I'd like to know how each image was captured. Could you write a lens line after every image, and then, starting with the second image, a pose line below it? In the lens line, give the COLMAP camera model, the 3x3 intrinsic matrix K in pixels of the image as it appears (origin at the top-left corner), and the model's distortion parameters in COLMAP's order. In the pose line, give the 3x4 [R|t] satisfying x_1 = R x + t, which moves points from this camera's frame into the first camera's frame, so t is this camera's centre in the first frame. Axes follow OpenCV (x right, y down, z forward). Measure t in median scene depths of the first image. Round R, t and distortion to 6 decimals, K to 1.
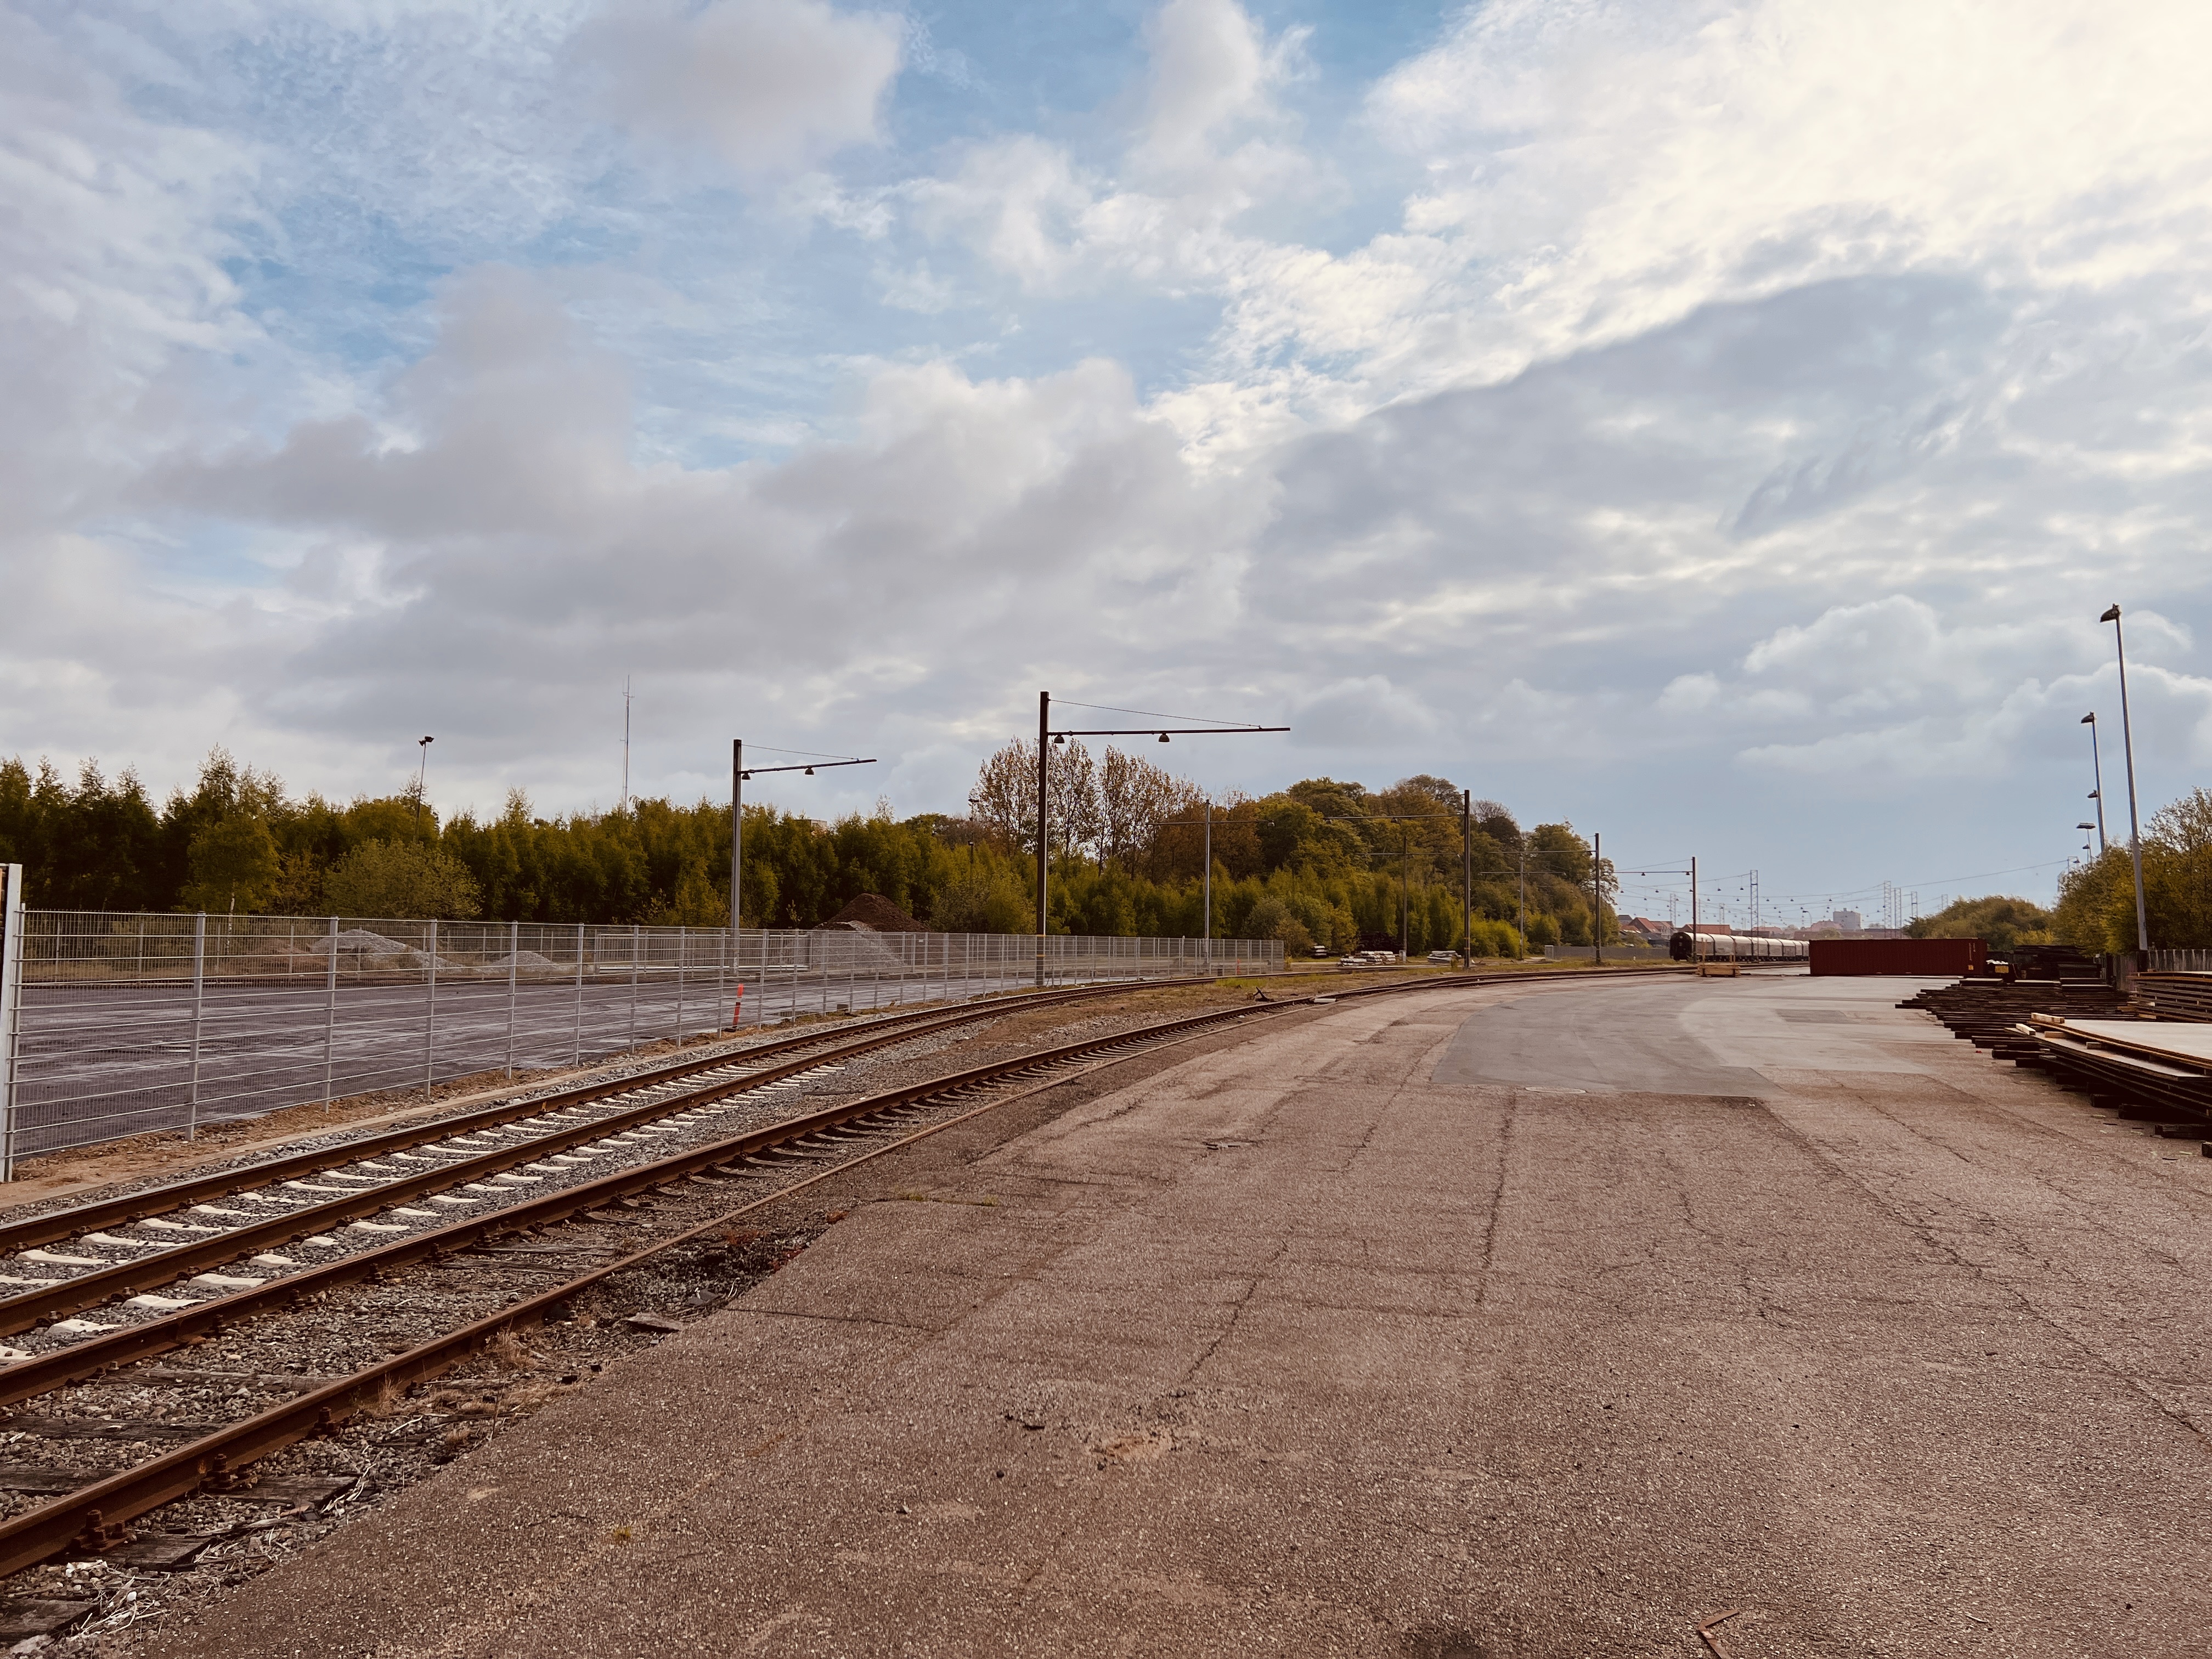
lens RADIAL K [[1645.8, 0, 1074.7], [0, 1645.8, 794.9], [0, 0, 1]] dist [0.138113, -0.197422]
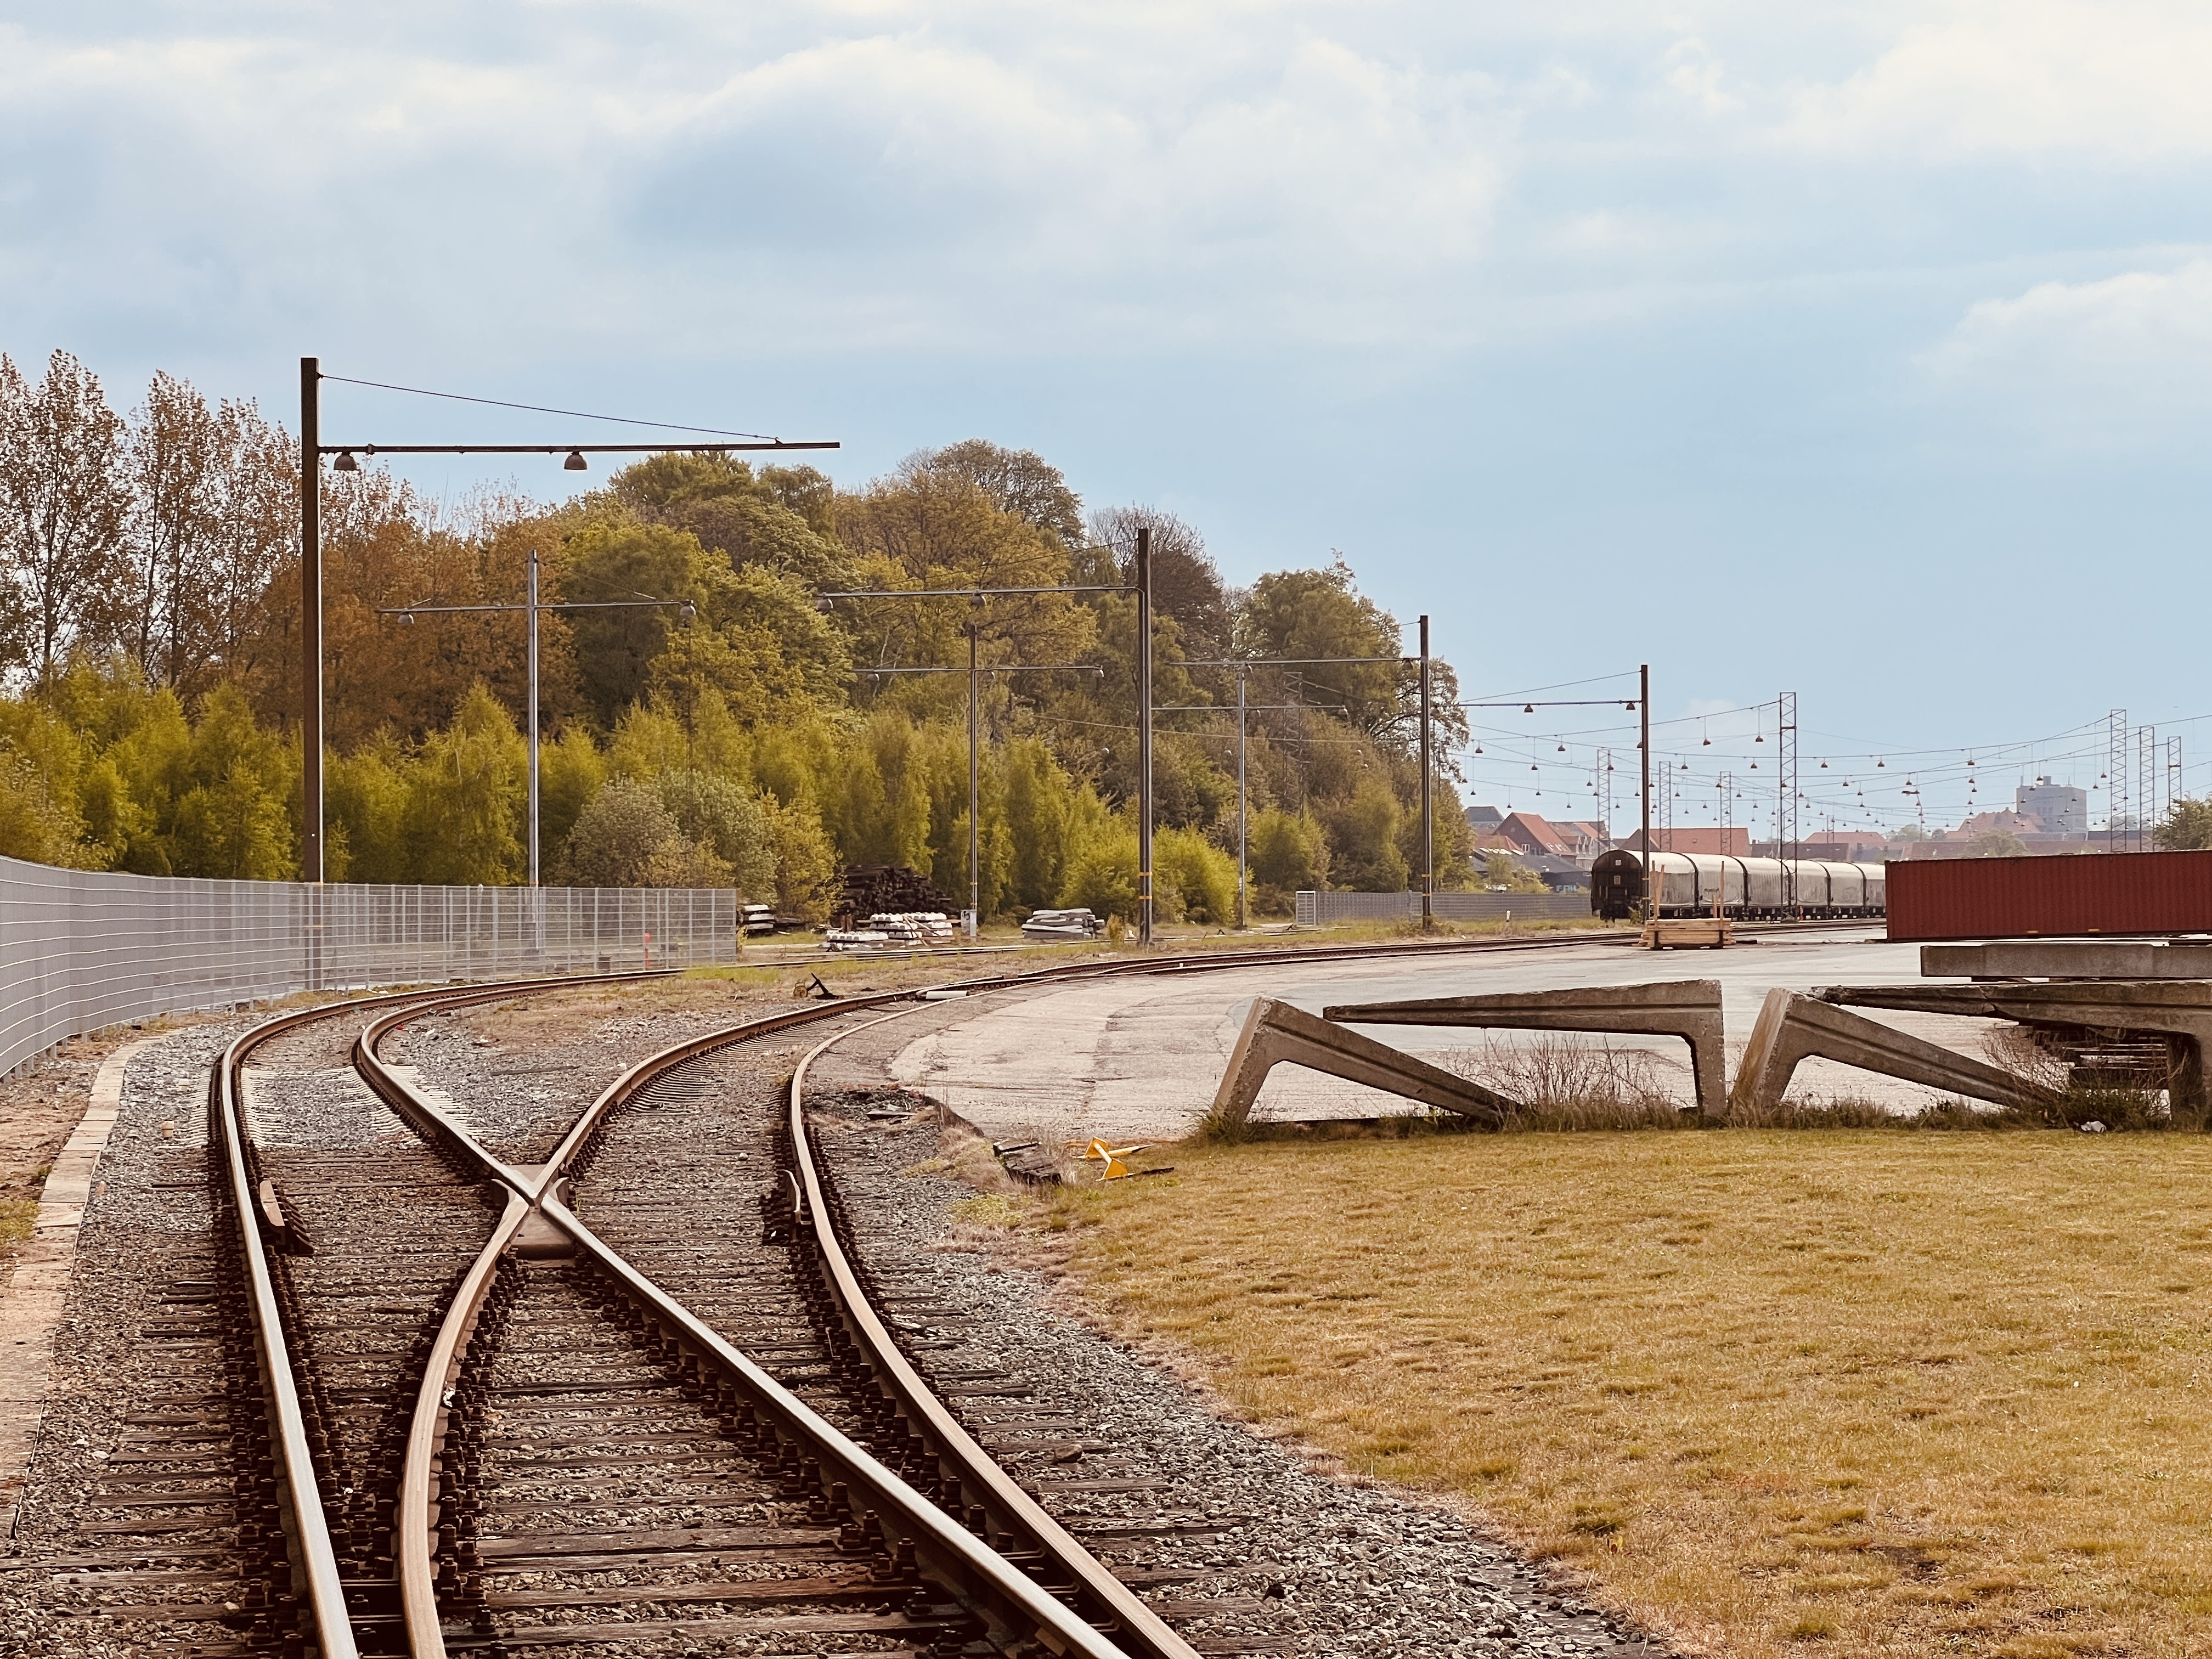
lens RADIAL K [[5040.5, 0, 996.7], [0, 5040.5, 728.5], [0, 0, 1]] dist [-0.261685, 7.993213]
pose [[0.975414, -0.012696, 0.220013, -0.041729], [0.001028, 0.998591, 0.053065, -0.009826], [-0.220377, -0.051534, 0.974053, -0.124791]]
